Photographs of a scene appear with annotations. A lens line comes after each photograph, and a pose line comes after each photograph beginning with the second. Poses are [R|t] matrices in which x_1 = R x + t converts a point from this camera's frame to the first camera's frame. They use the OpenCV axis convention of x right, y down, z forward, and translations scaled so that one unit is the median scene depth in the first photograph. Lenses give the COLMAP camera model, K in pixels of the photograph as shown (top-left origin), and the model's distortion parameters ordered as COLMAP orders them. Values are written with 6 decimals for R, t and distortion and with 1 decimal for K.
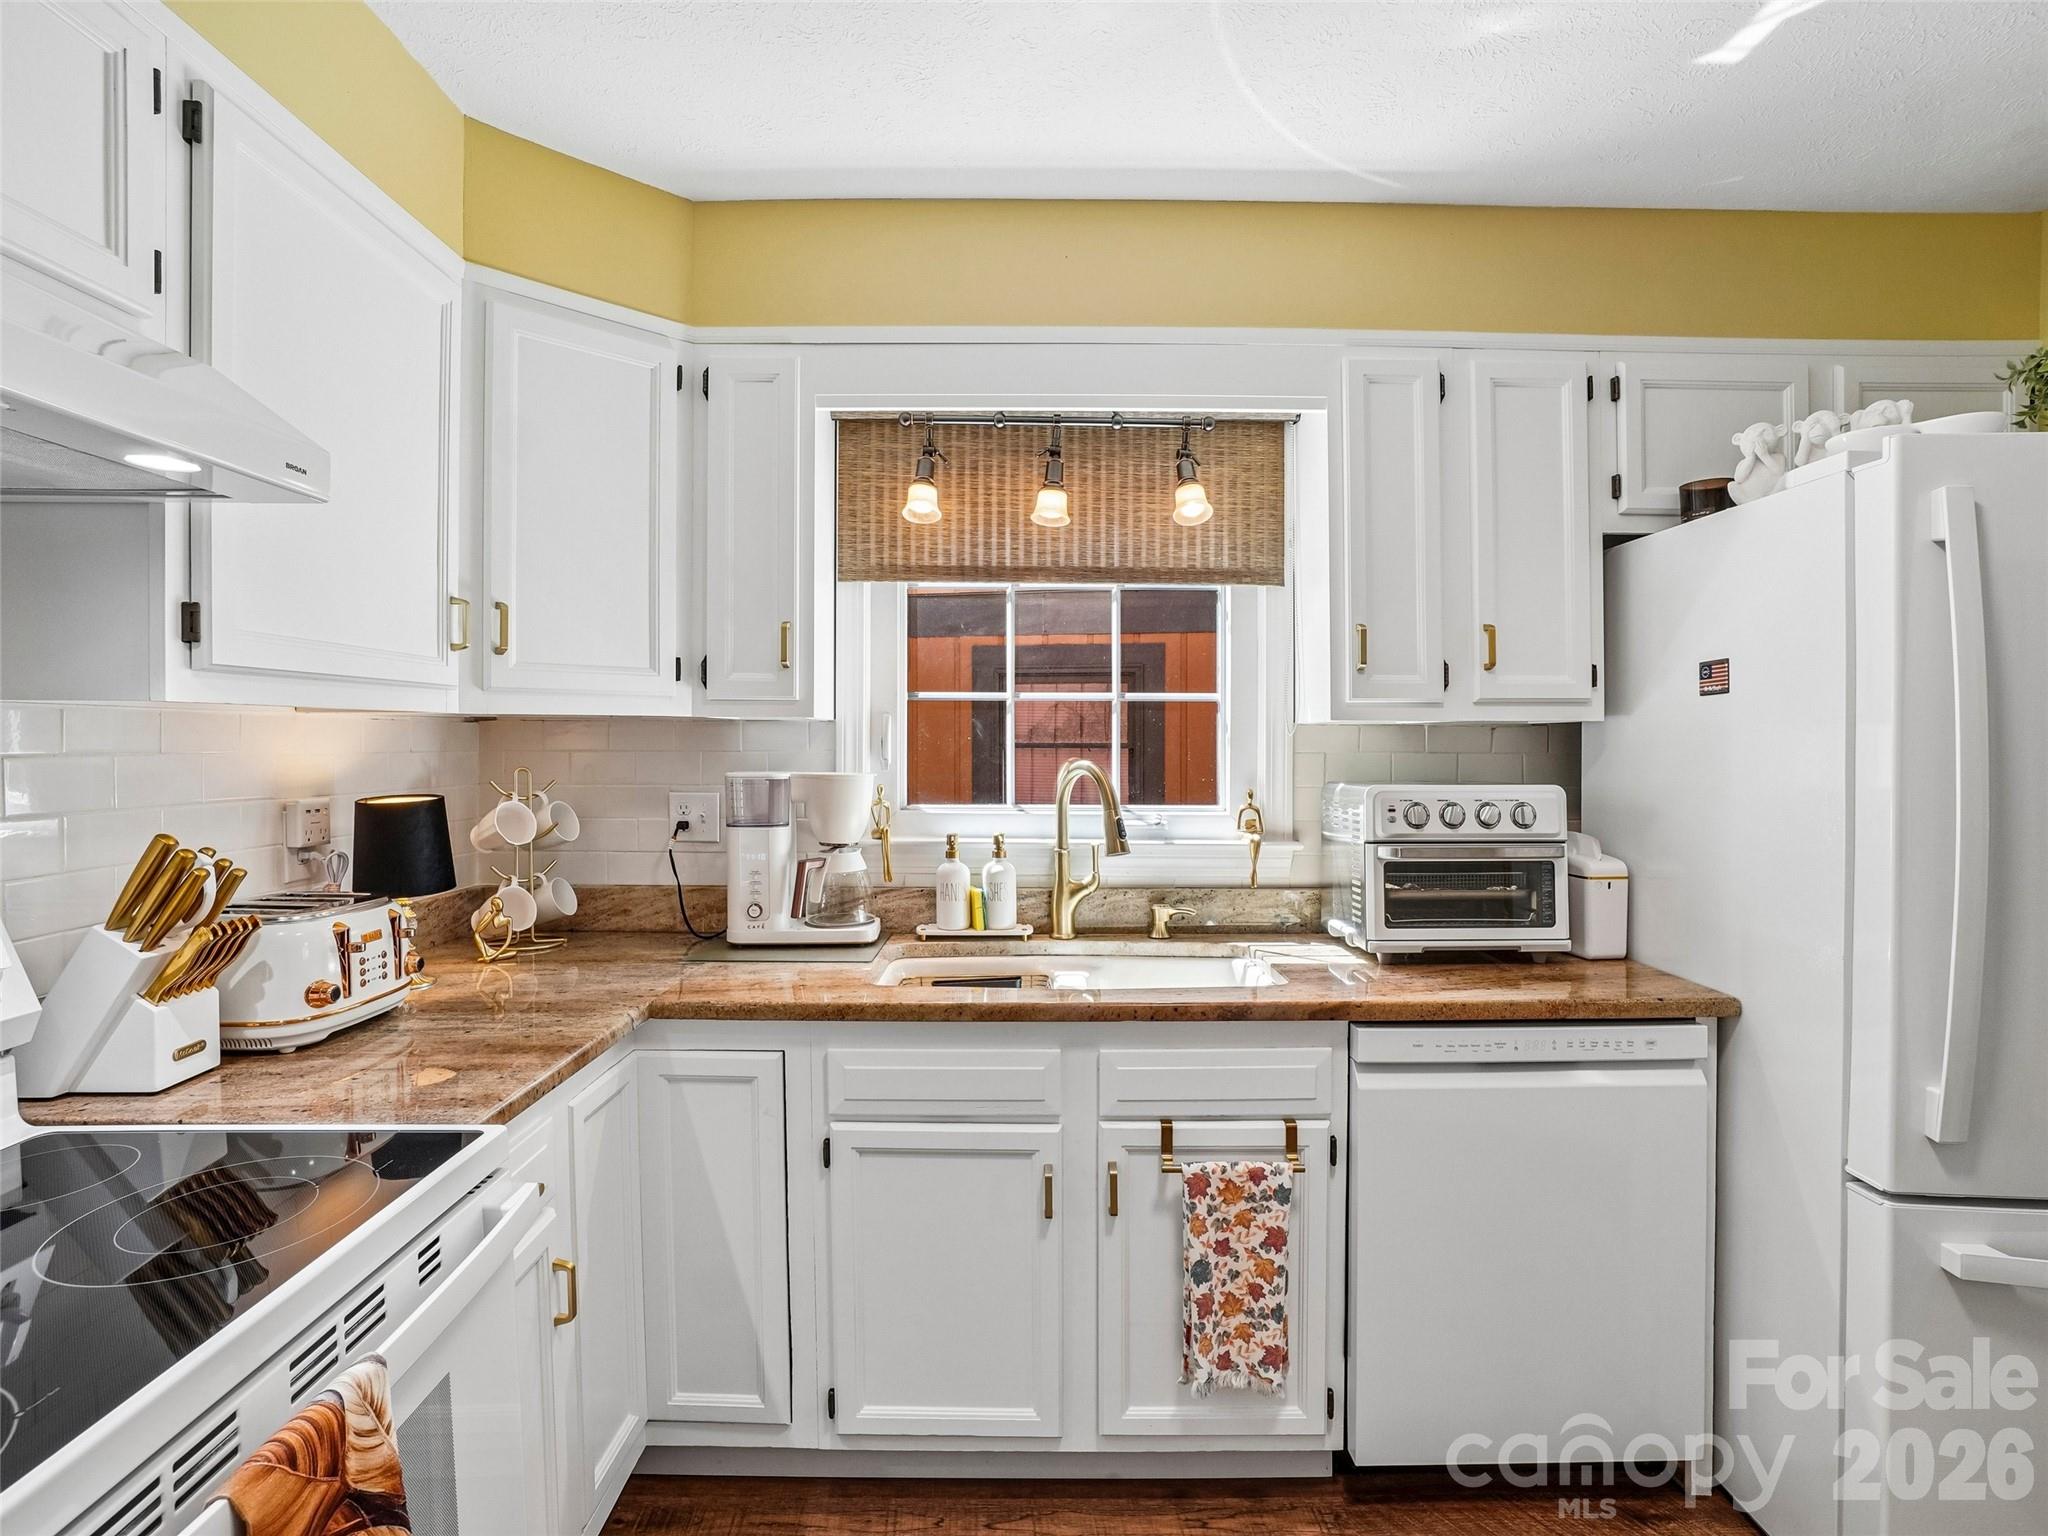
lens RADIAL K [[1009.5, 0, 1015.4], [0, 1009.5, 771.0], [0, 0, 1]] dist [-0.047015, 0.001442]
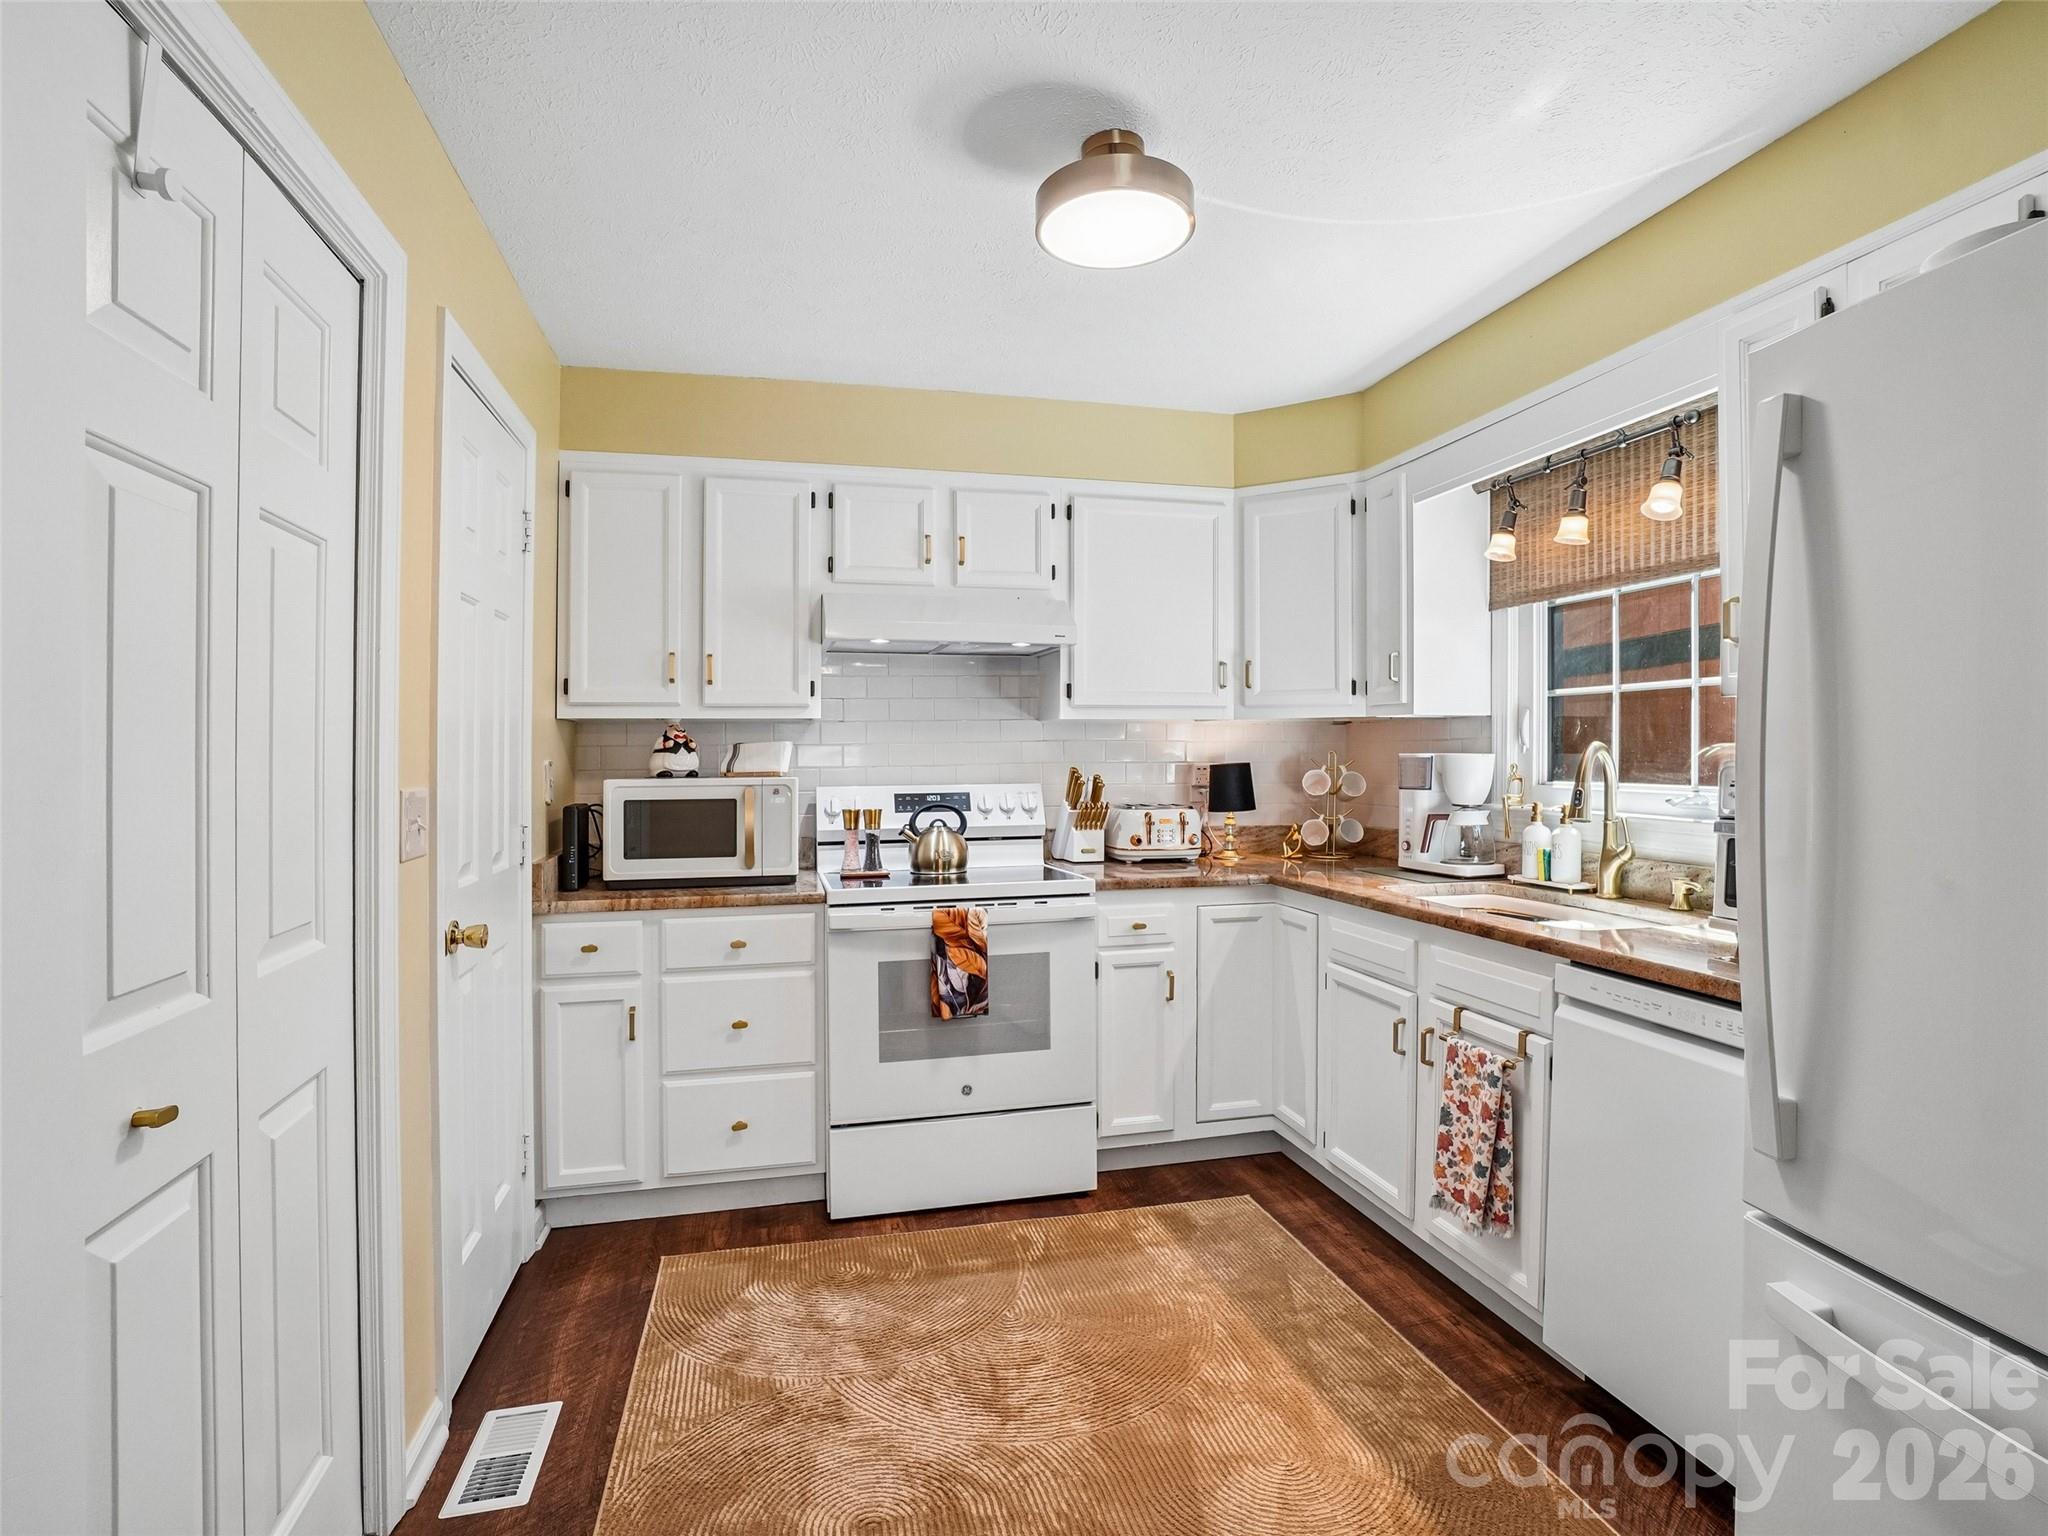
lens RADIAL K [[1009.5, 0, 1018.0], [0, 1009.5, 758.4], [0, 0, 1]] dist [-0.047015, 0.001442]
pose [[0.248609, 0.002837, -0.968600, 1.116984], [-0.024306, 0.999699, -0.003310, 0.031870], [0.968299, 0.024365, 0.248603, 0.081750]]
